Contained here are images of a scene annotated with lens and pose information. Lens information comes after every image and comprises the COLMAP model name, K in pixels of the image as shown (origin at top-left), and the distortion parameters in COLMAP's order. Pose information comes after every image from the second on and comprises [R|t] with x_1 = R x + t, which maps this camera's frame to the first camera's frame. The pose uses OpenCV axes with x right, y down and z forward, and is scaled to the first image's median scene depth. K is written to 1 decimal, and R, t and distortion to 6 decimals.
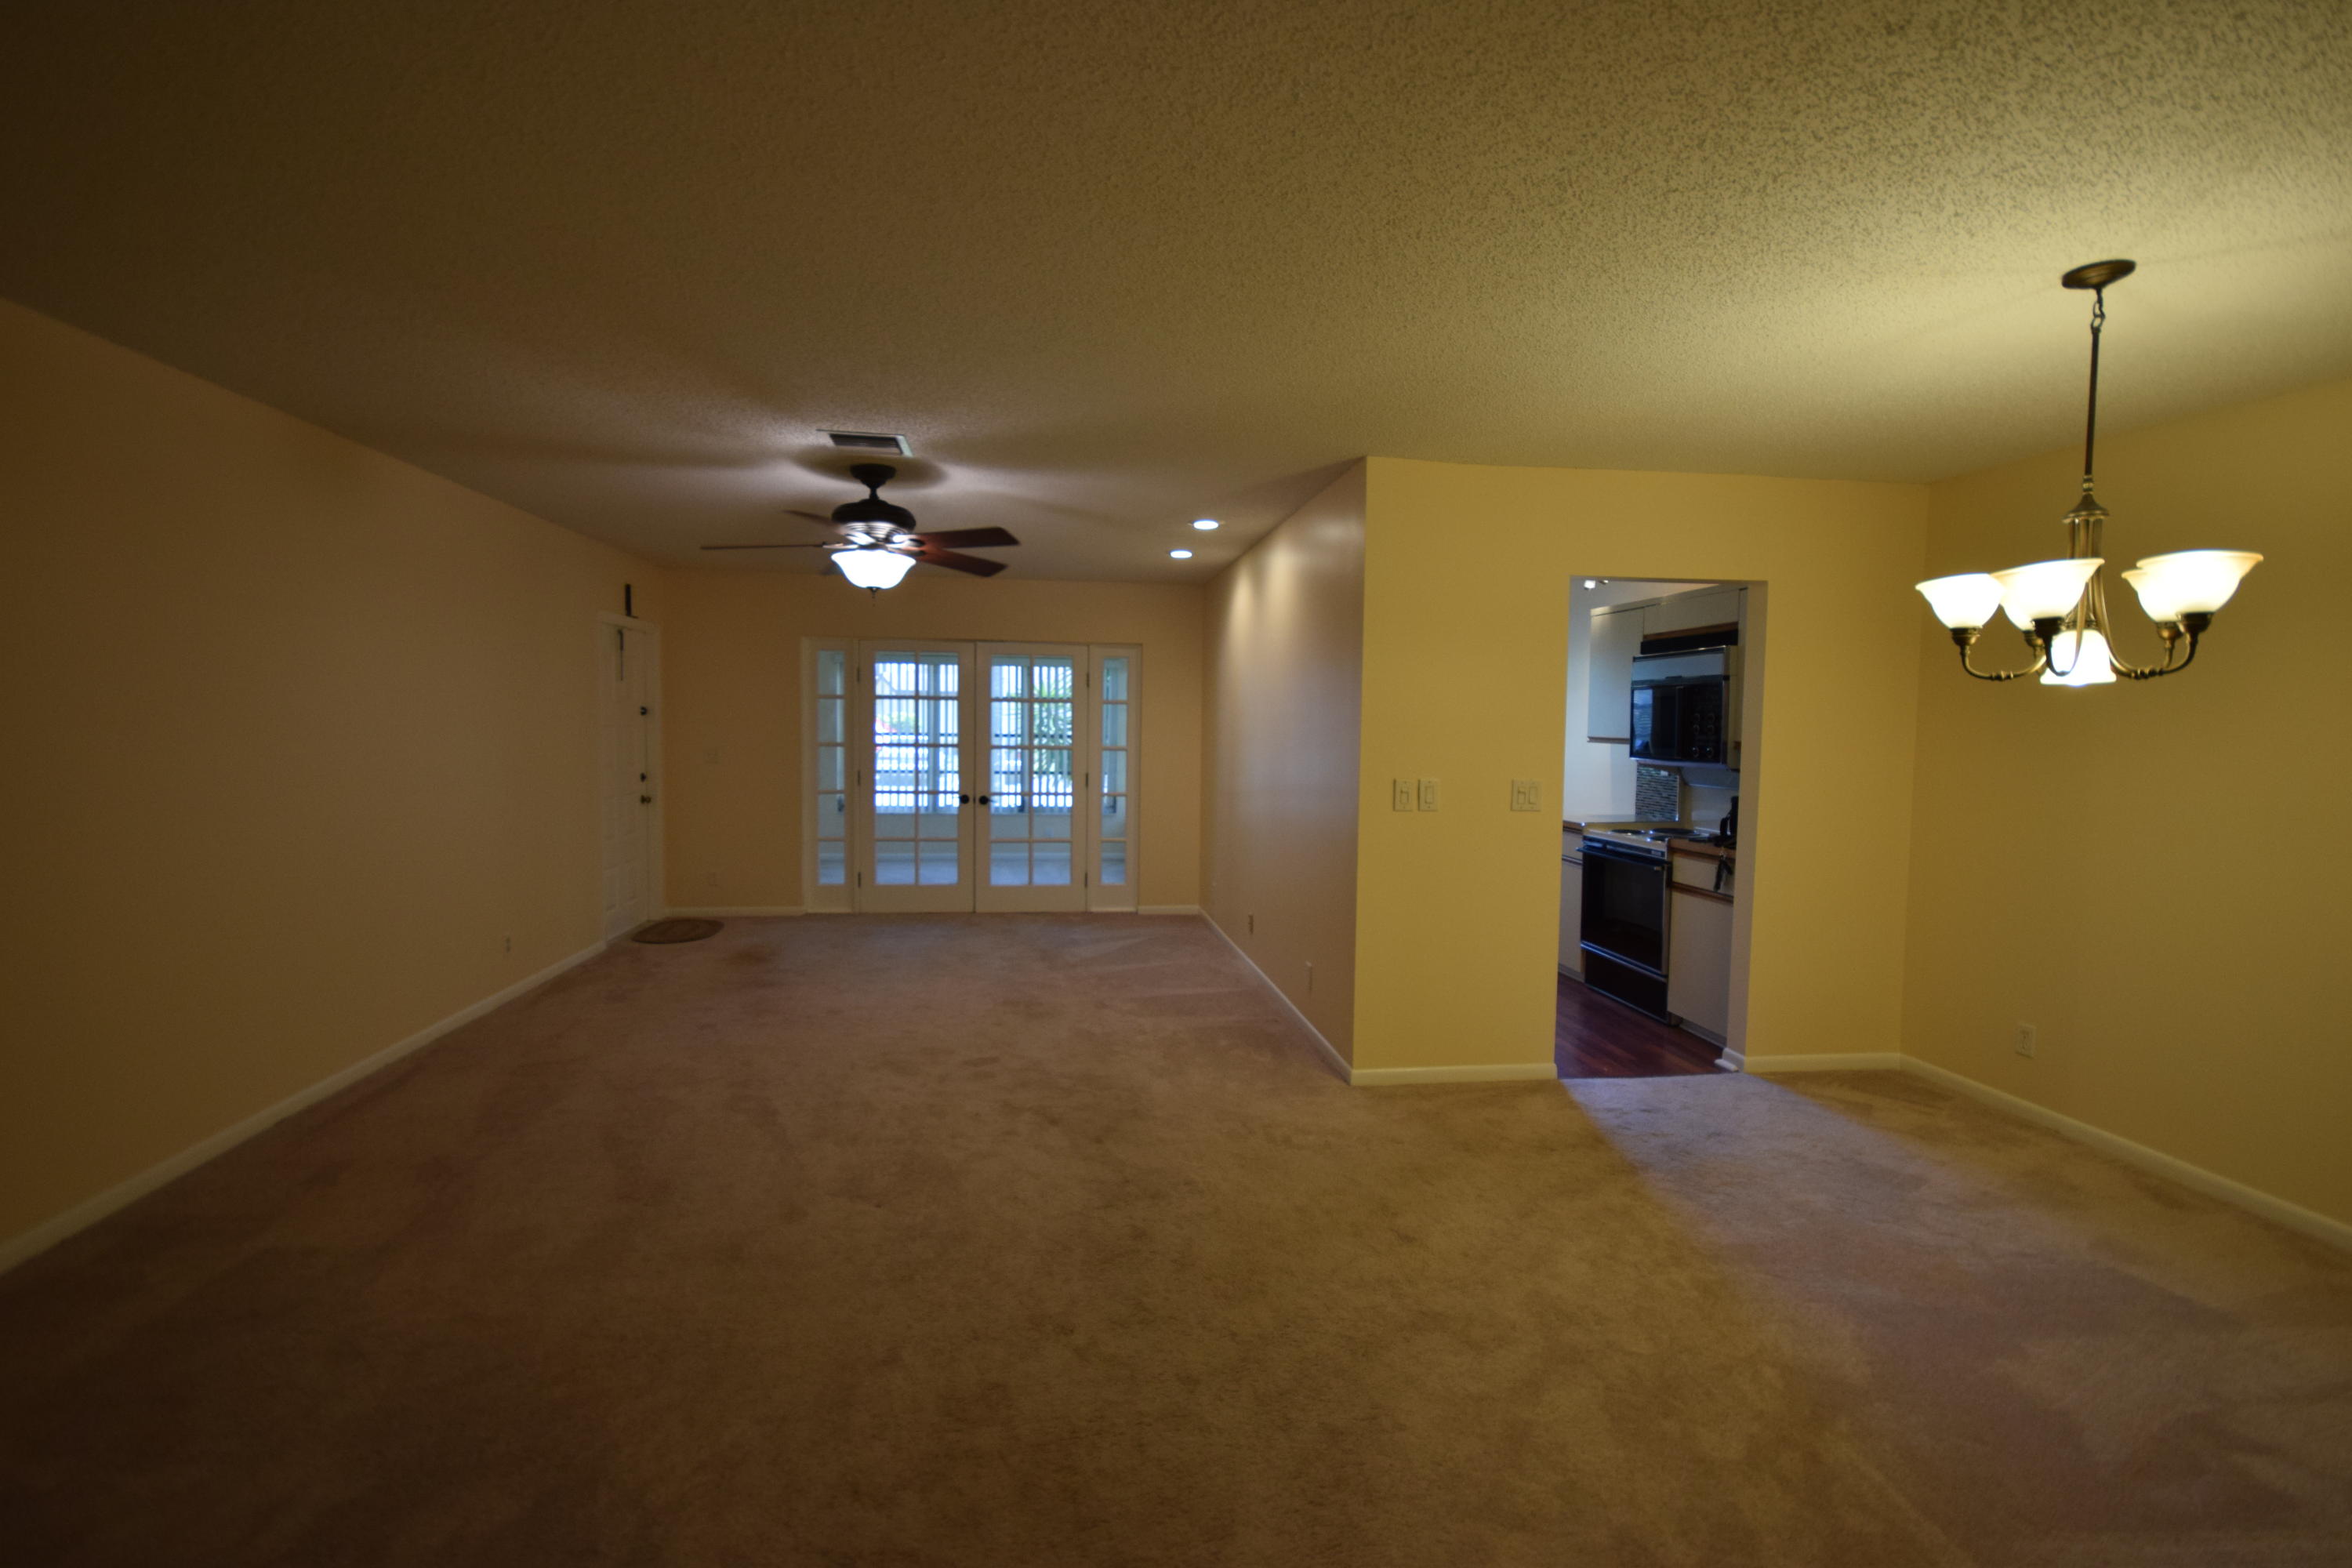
lens RADIAL K [[1045.4, 0, 1176.0], [0, 1045.4, 784.0], [0, 0, 1]] dist [-0.020928, -0.000087]
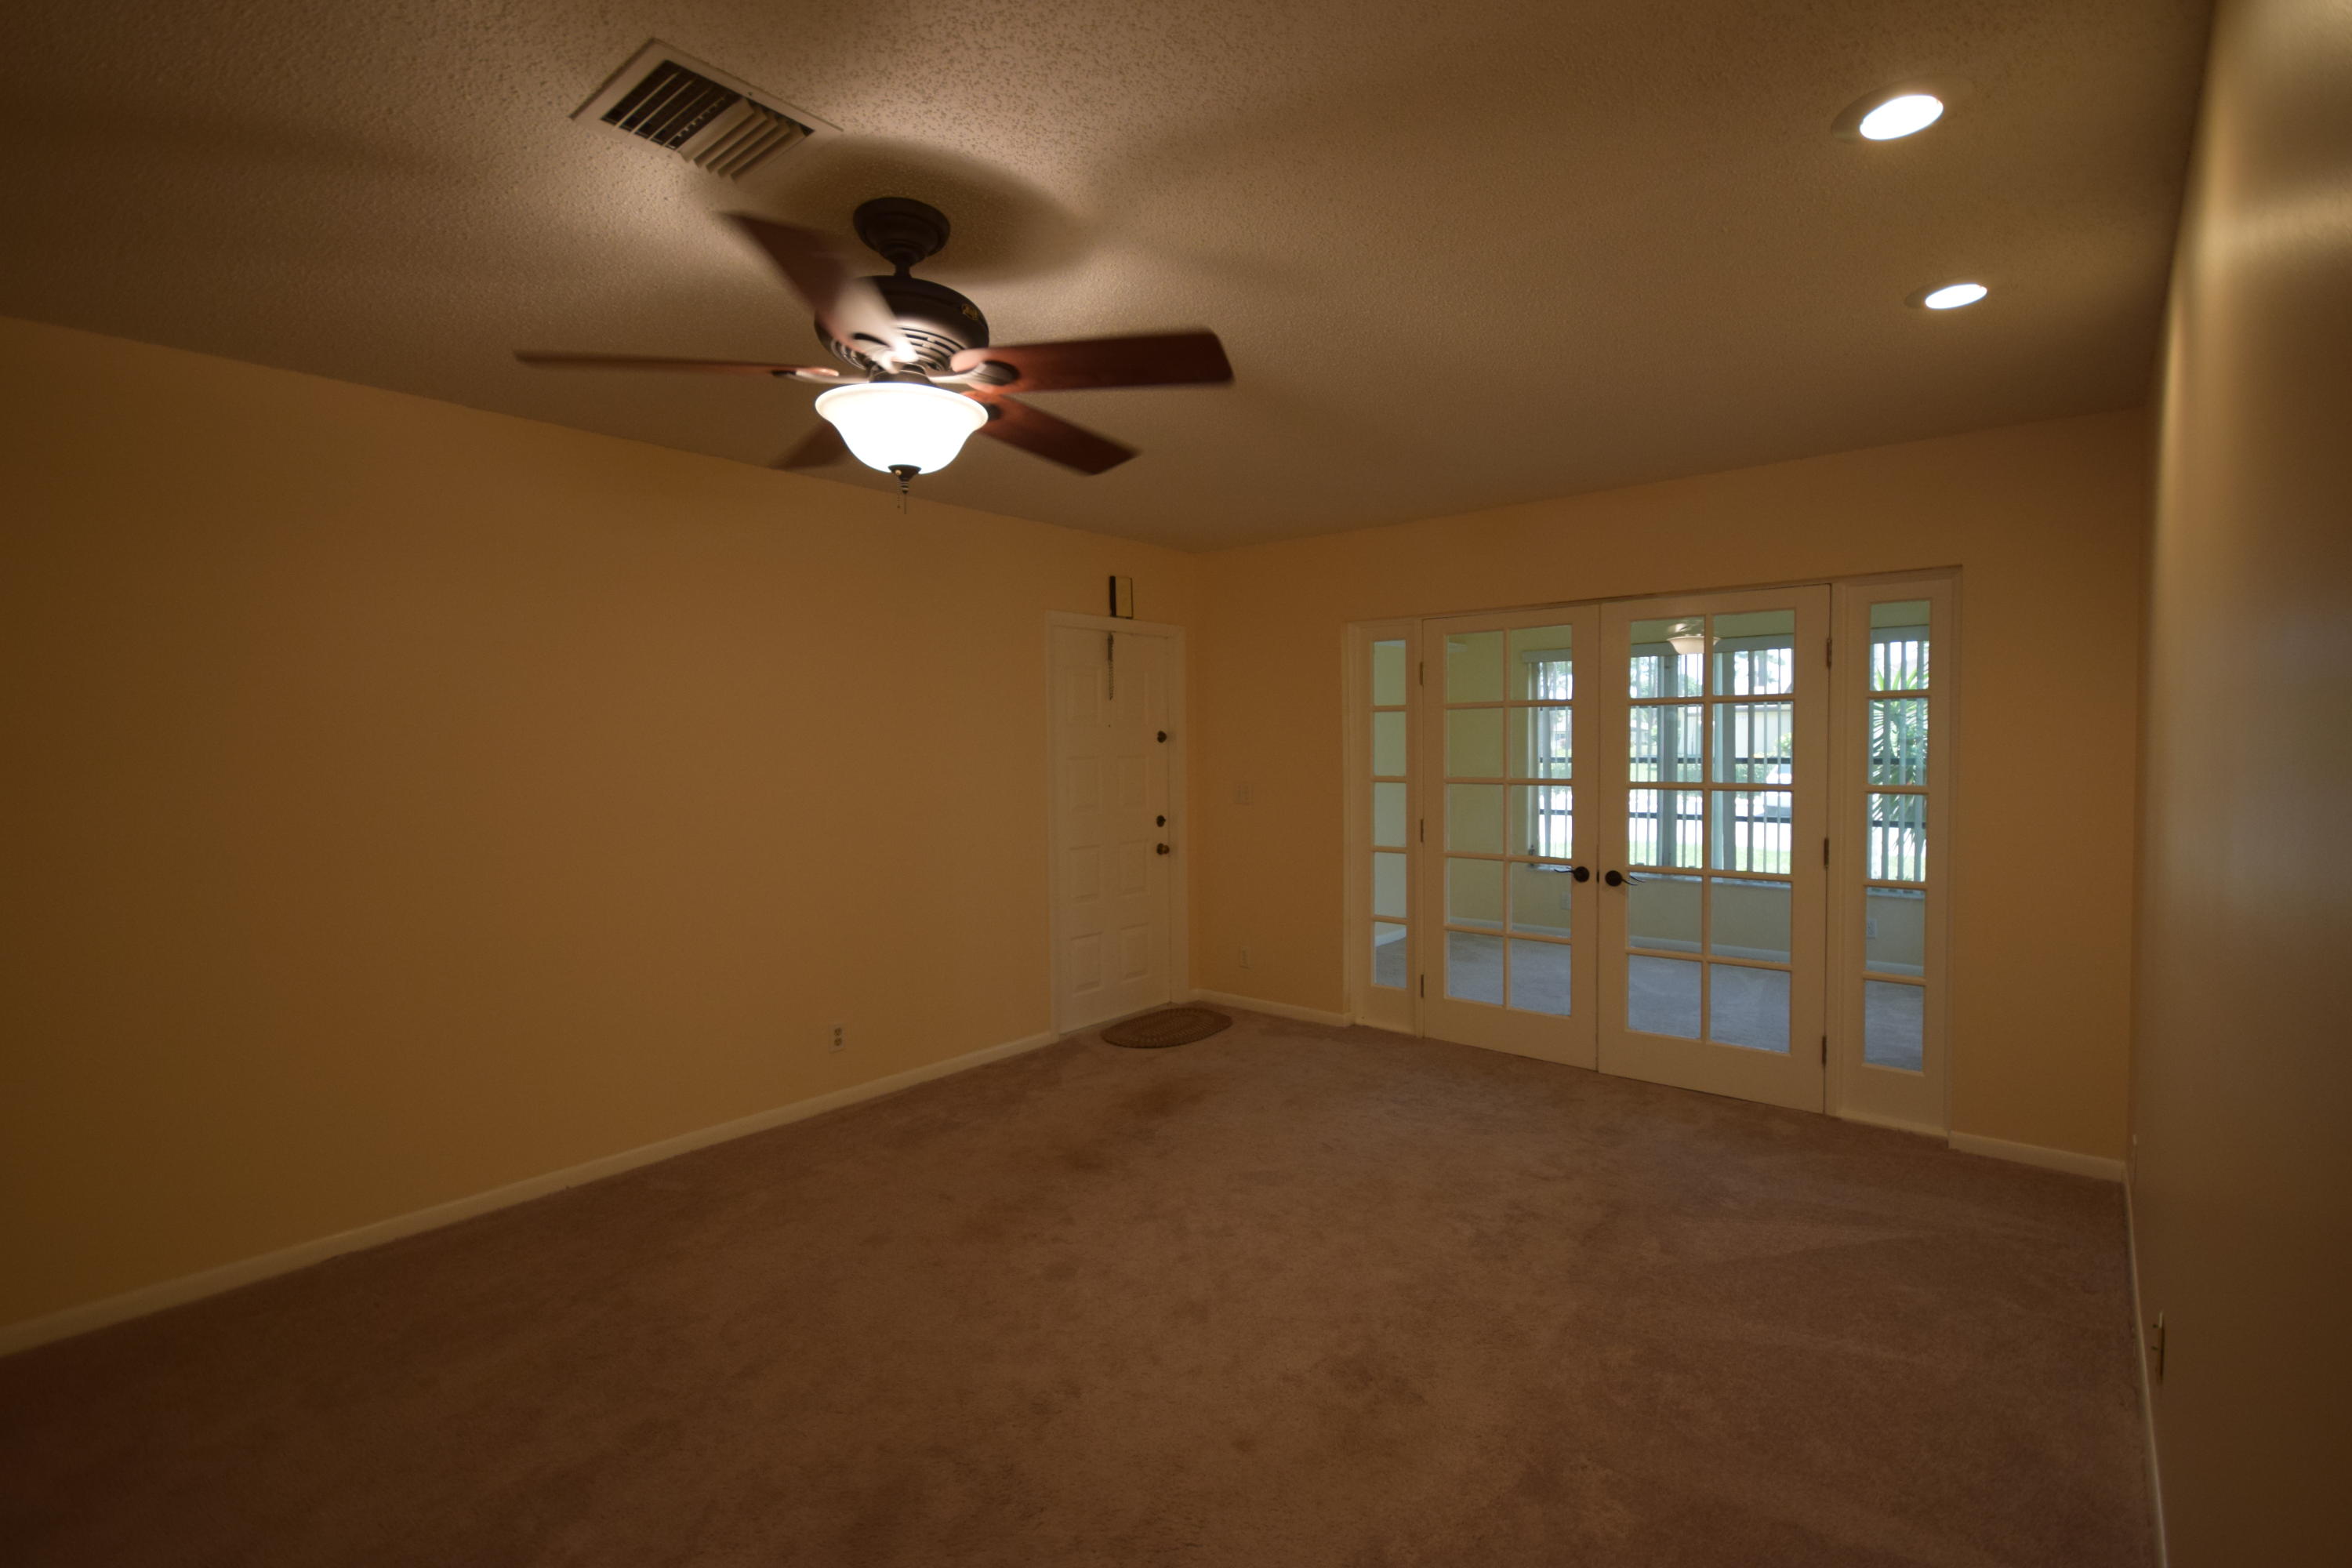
lens RADIAL K [[1045.4, 0, 1176.0], [0, 1045.4, 784.0], [0, 0, 1]] dist [-0.020928, -0.000087]
pose [[0.652058, 0.007831, -0.758129, 0.090269], [-0.021116, 0.999746, -0.007834, -0.026721], [0.757875, 0.021117, 0.652058, 0.462556]]
